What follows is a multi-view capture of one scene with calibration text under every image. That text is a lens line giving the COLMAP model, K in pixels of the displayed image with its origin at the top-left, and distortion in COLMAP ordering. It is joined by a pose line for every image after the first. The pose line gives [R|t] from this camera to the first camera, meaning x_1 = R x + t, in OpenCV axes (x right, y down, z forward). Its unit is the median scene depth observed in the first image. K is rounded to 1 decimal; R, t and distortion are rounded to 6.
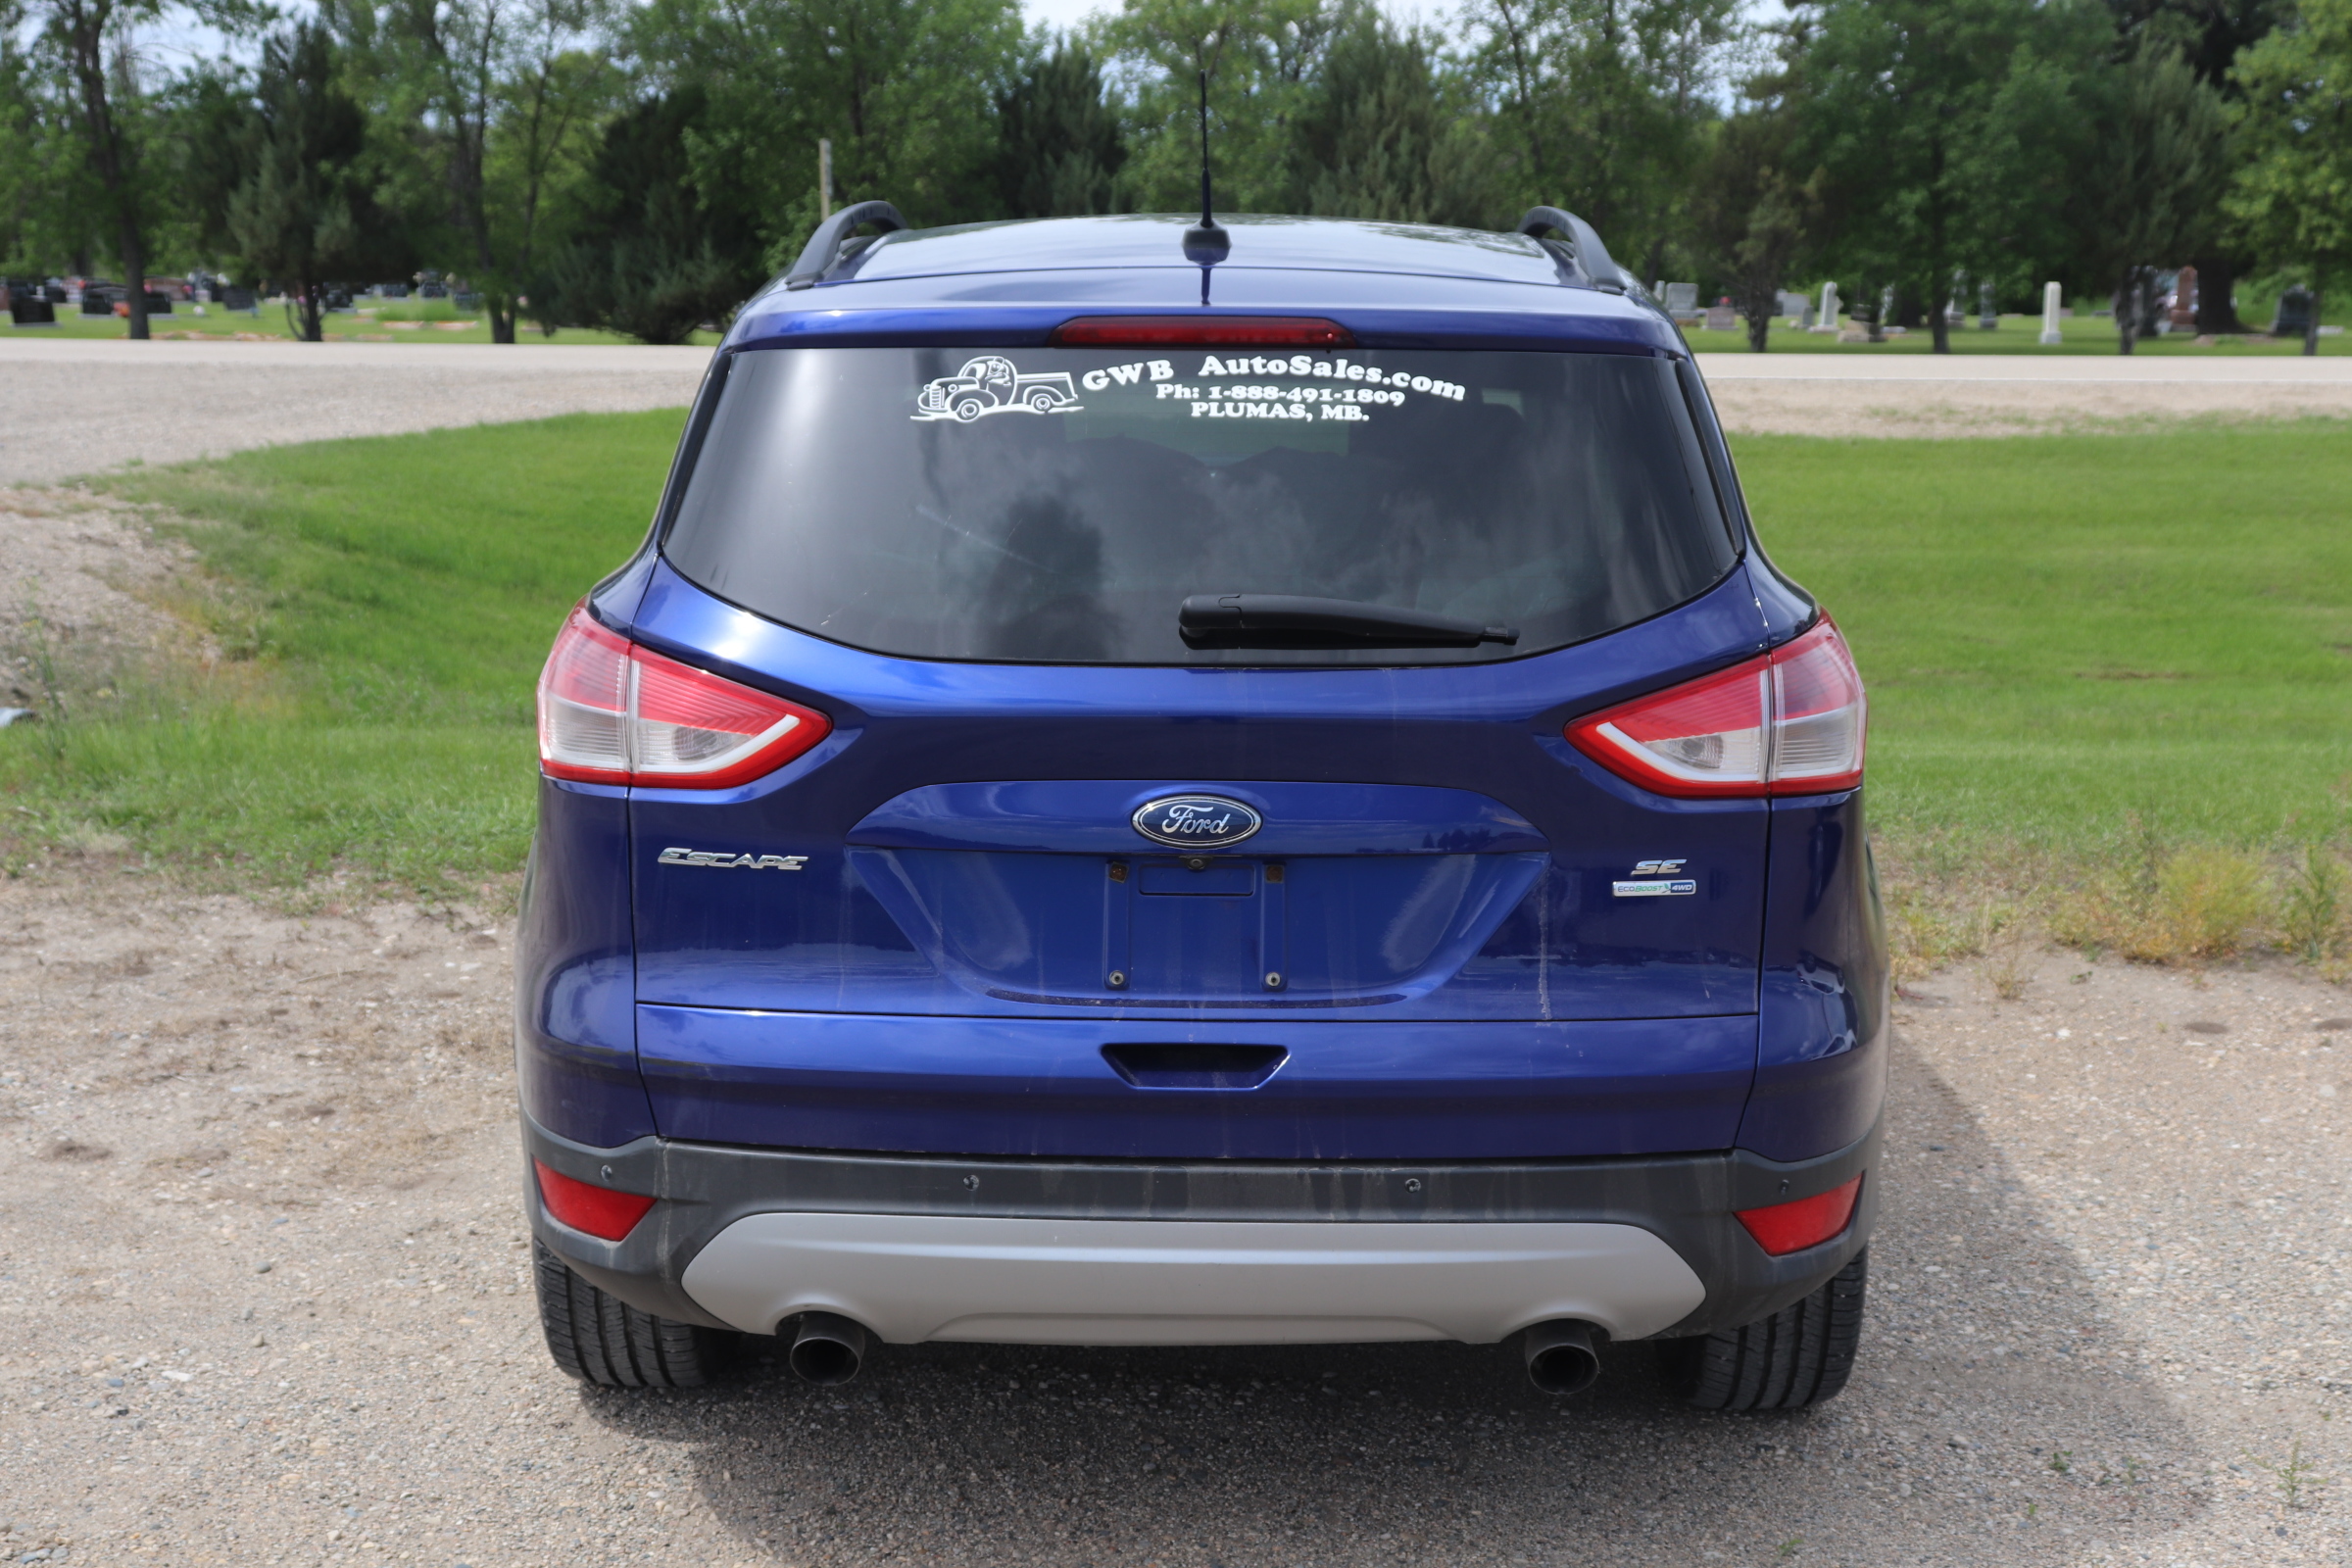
lens RADIAL K [[2982.7, 0, 1176.0], [0, 2982.7, 784.0], [0, 0, 1]] dist [-0.021758, 0.401634]
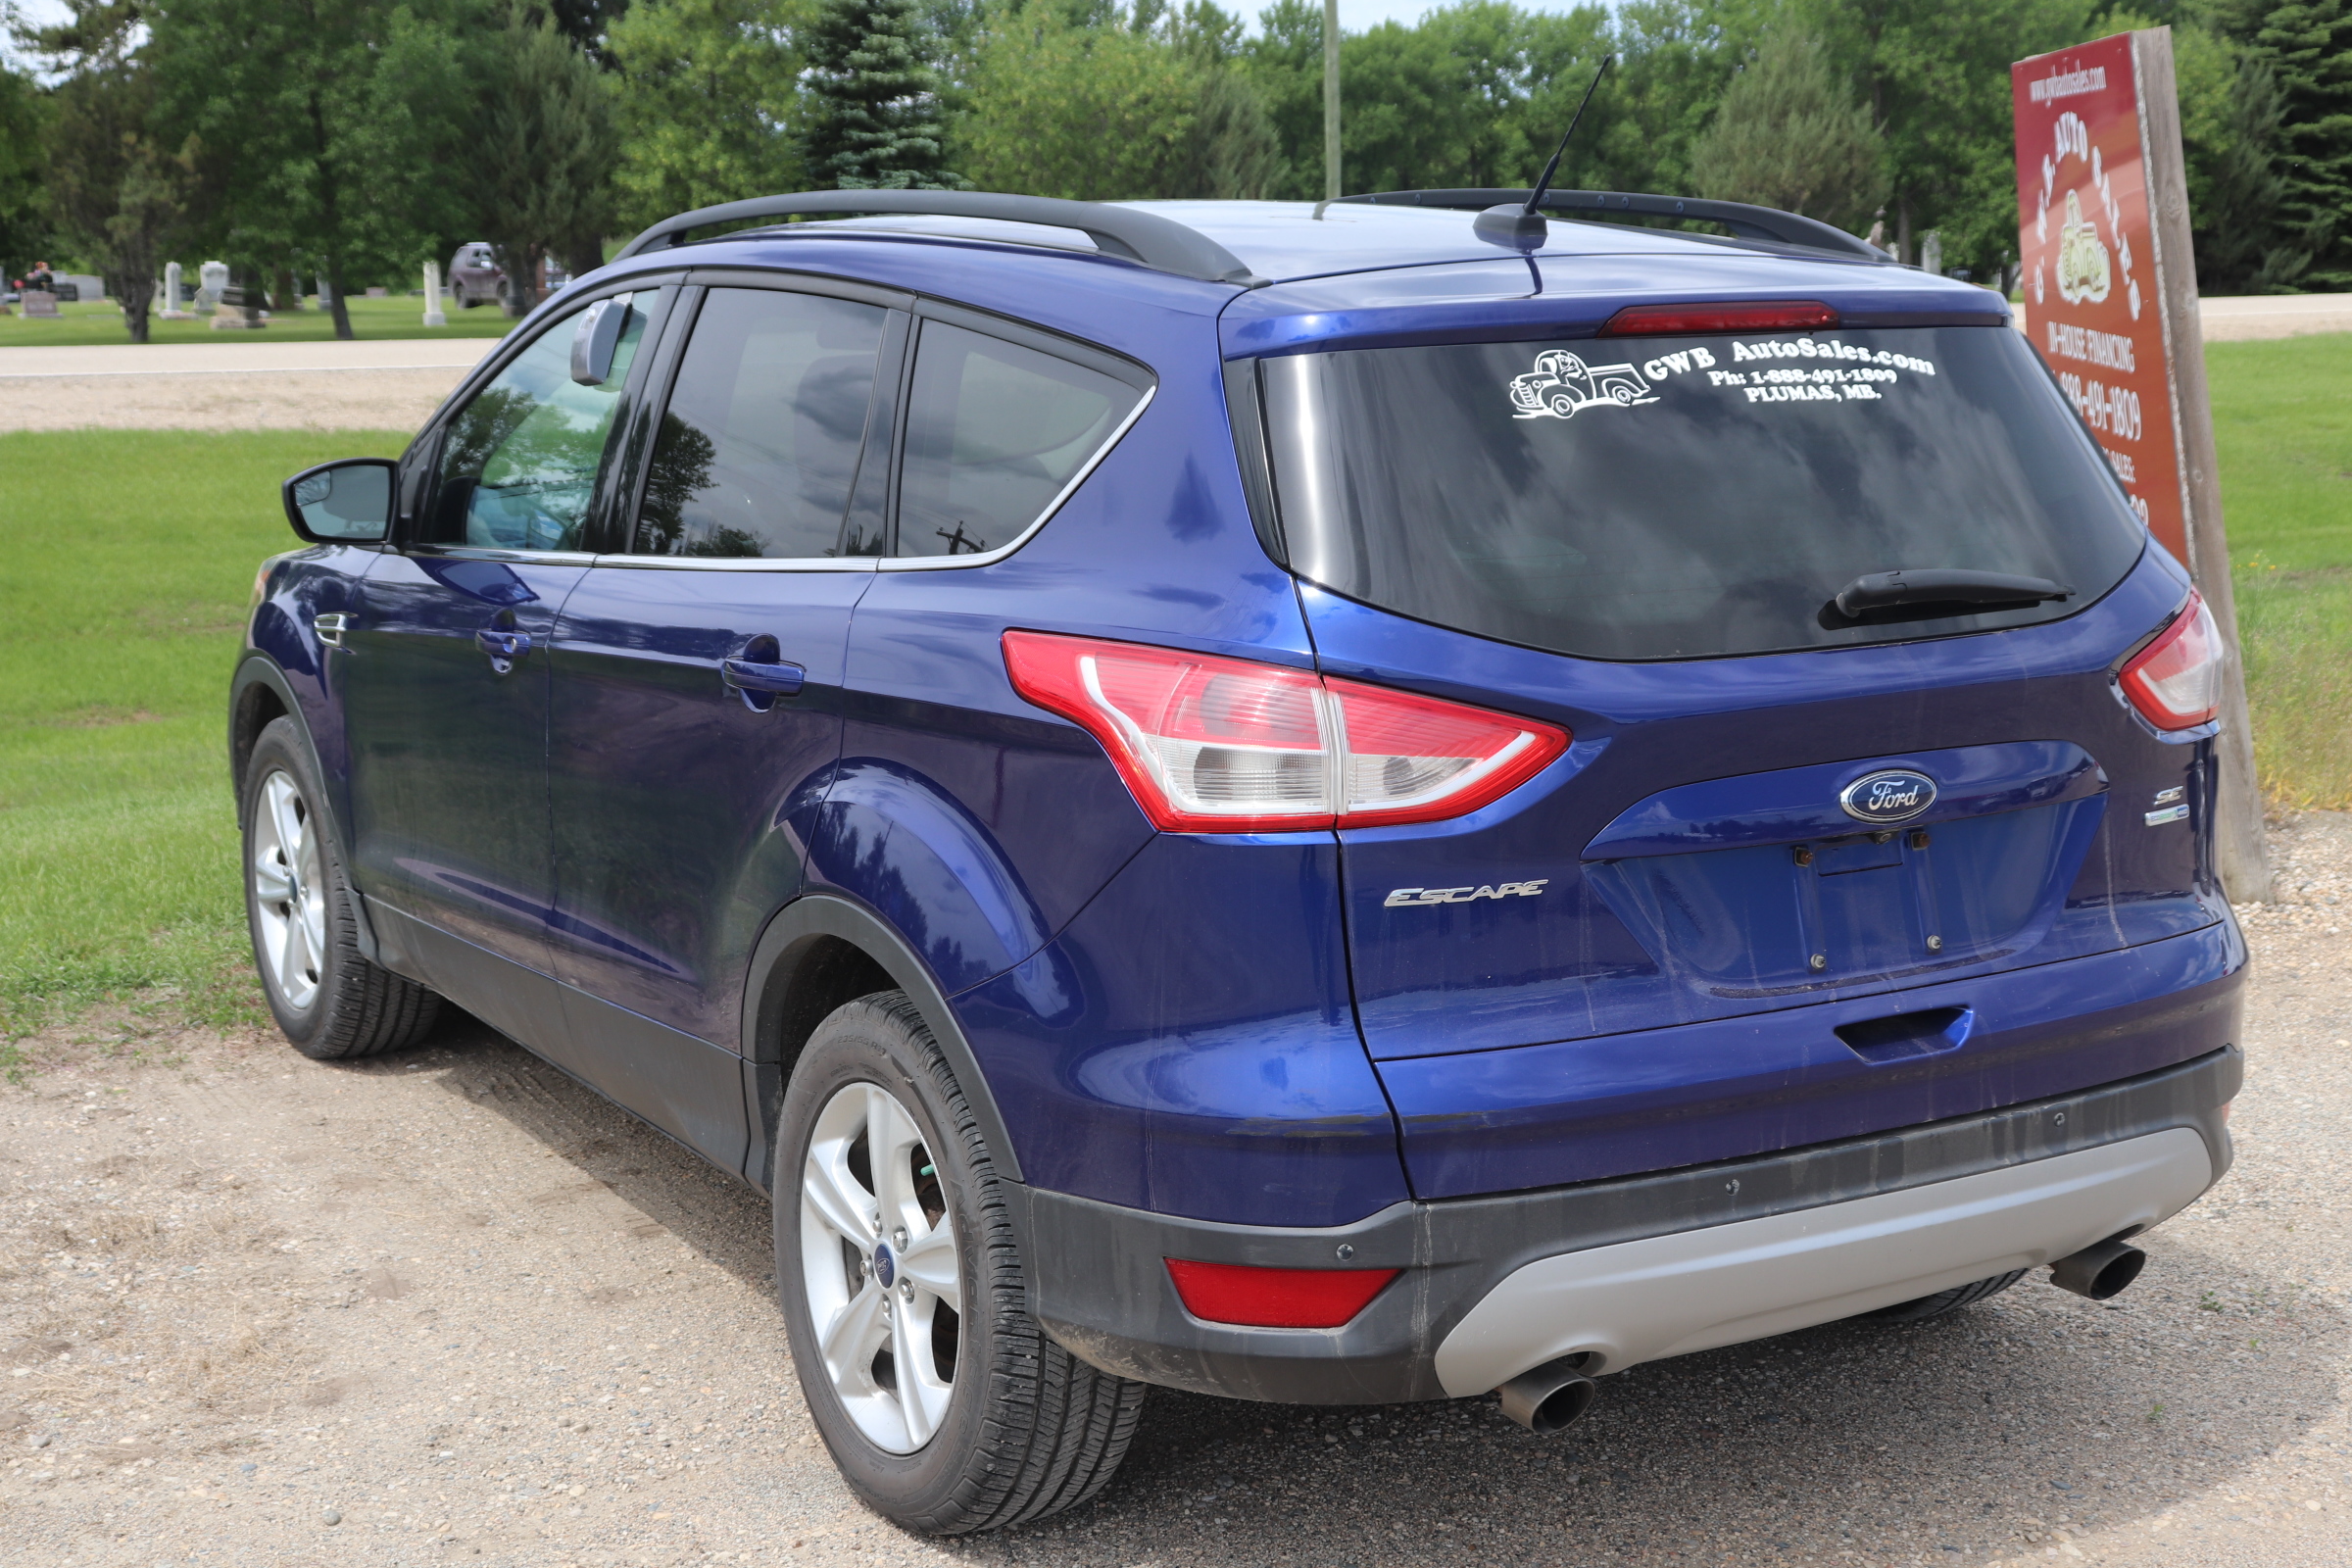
lens RADIAL K [[3252.2, 0, 1176.0], [0, 3252.2, 784.0], [0, 0, 1]] dist [-0.050883, 0.706203]
pose [[0.852353, -0.104217, 0.512478, -0.726229], [0.107763, 0.993913, 0.022891, -0.040833], [-0.511744, 0.035715, 0.858395, 0.162204]]
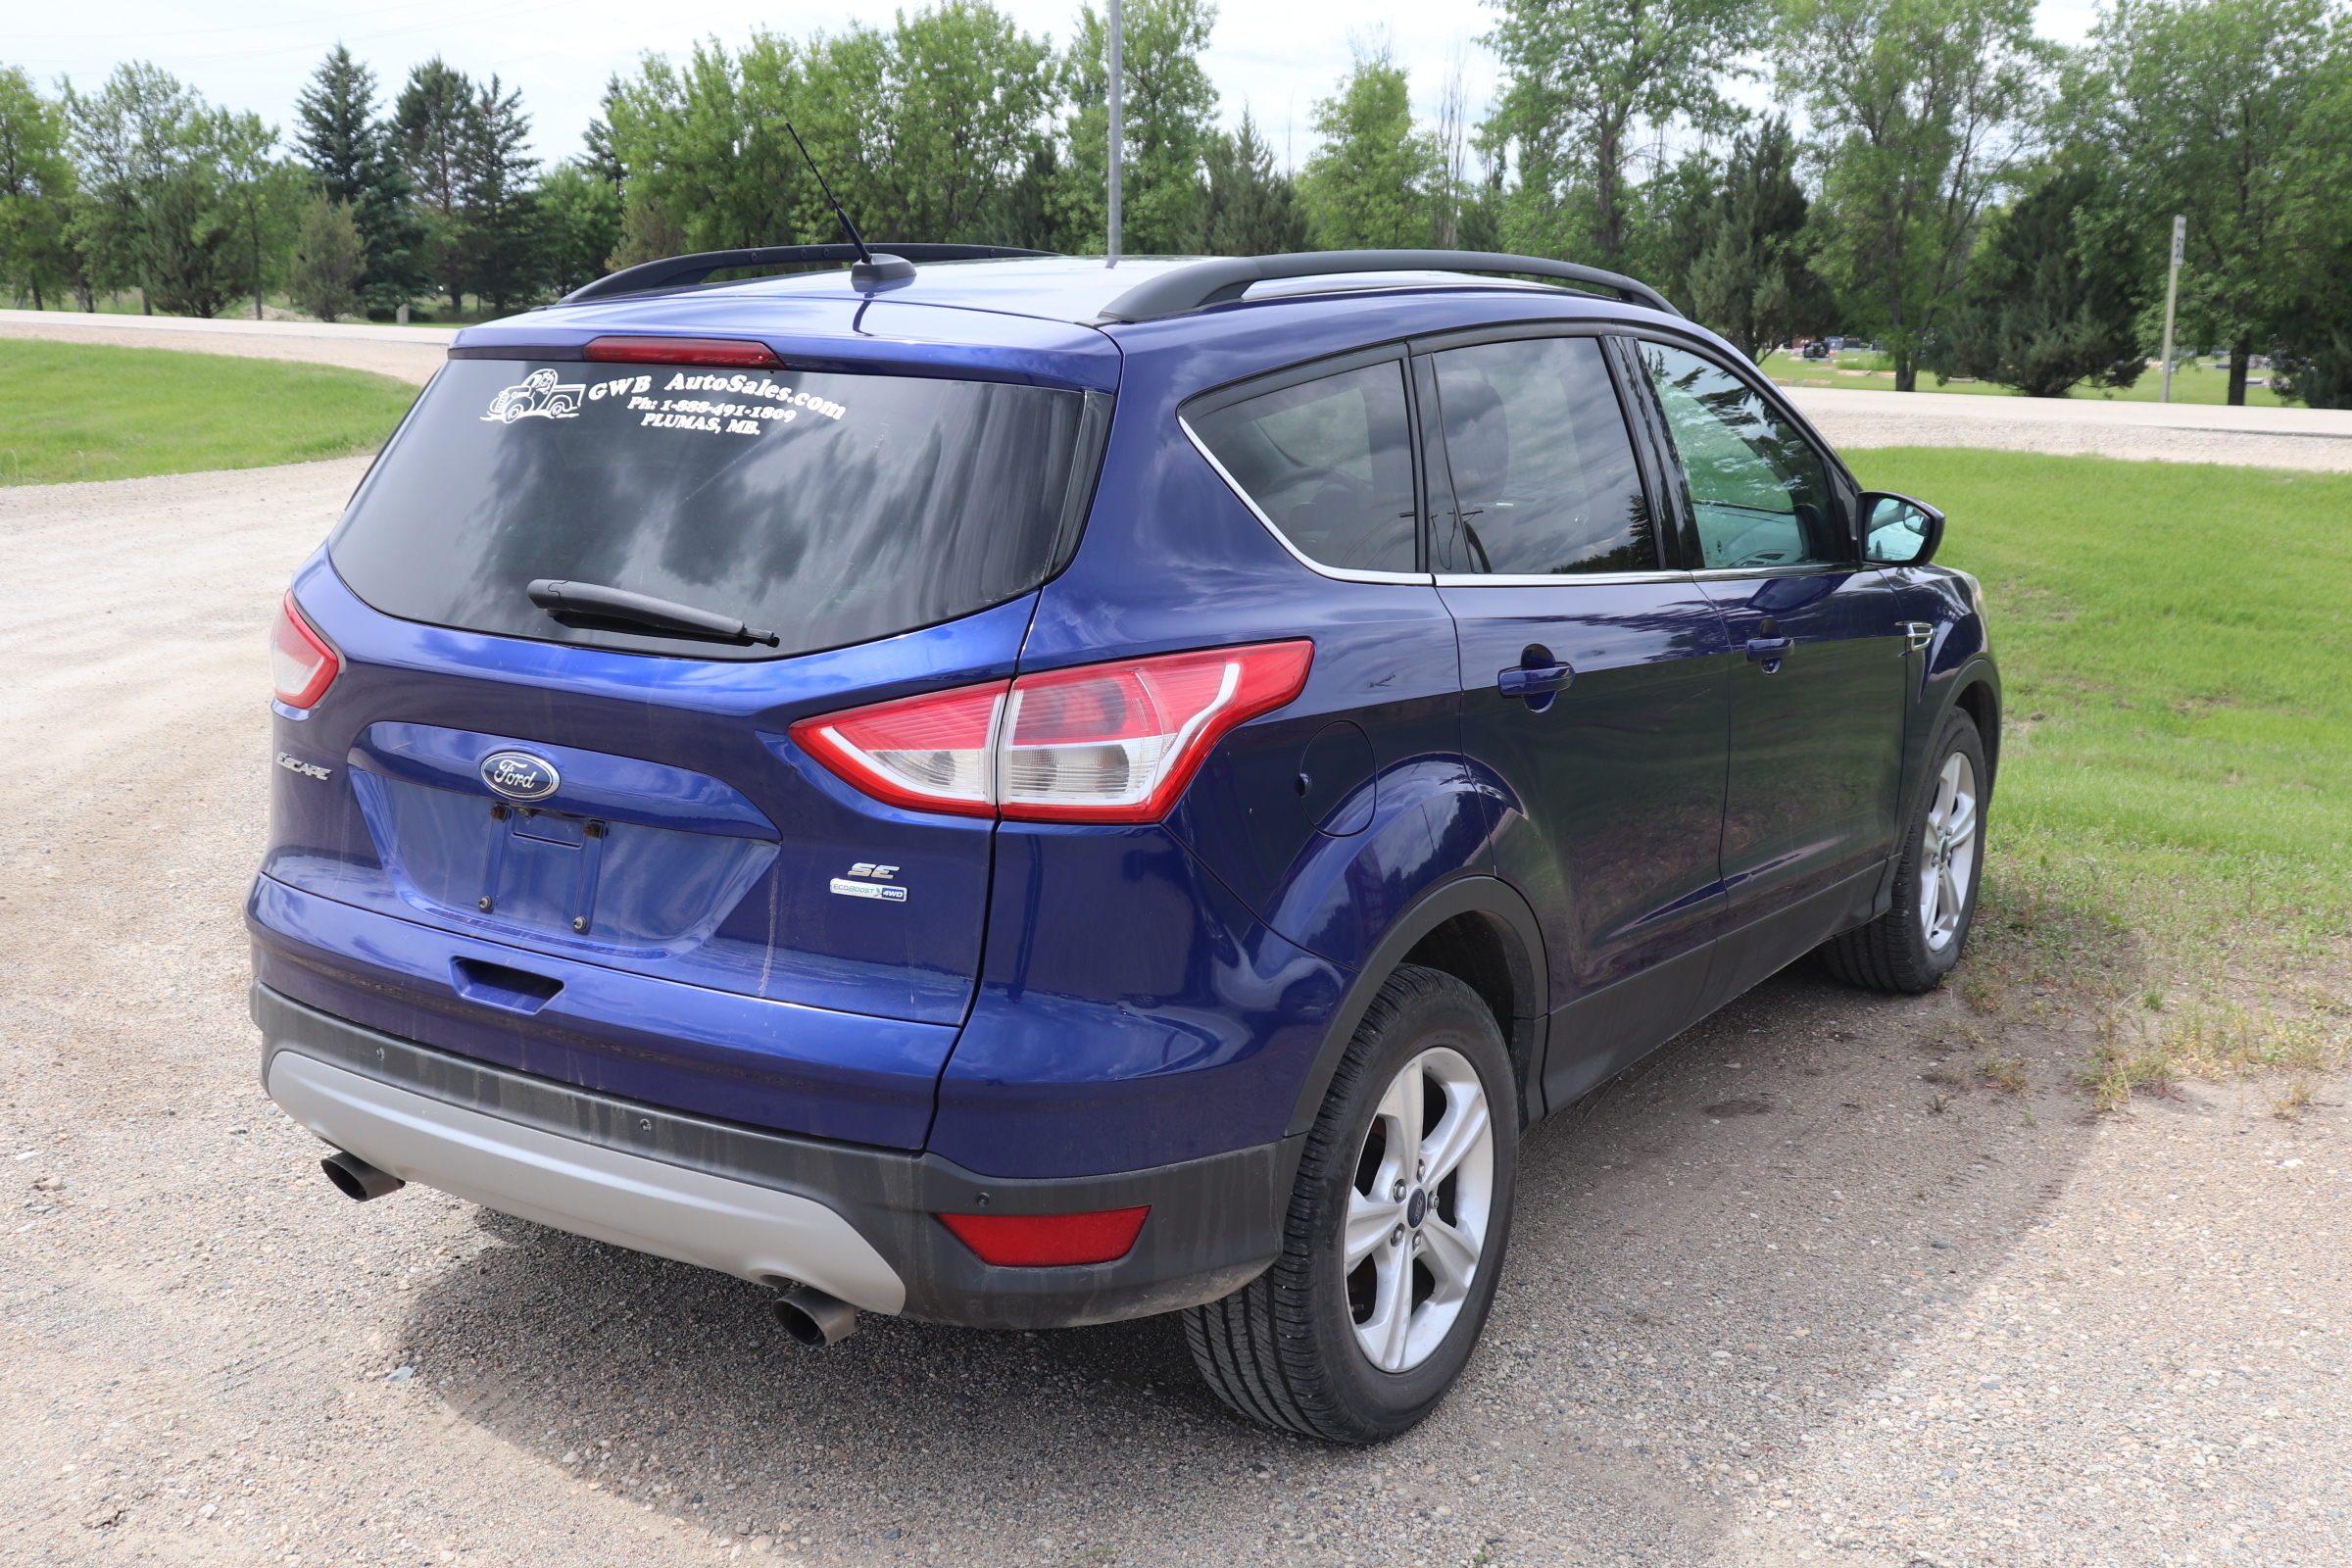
lens RADIAL K [[2506.9, 0, 1176.0], [0, 2506.9, 784.0], [0, 0, 1]] dist [-0.092536, 0.169926]
pose [[0.847340, 0.113838, -0.518706, 0.679013], [-0.108166, 0.993275, 0.041293, -0.048294], [0.519919, 0.021118, 0.853955, 0.294570]]
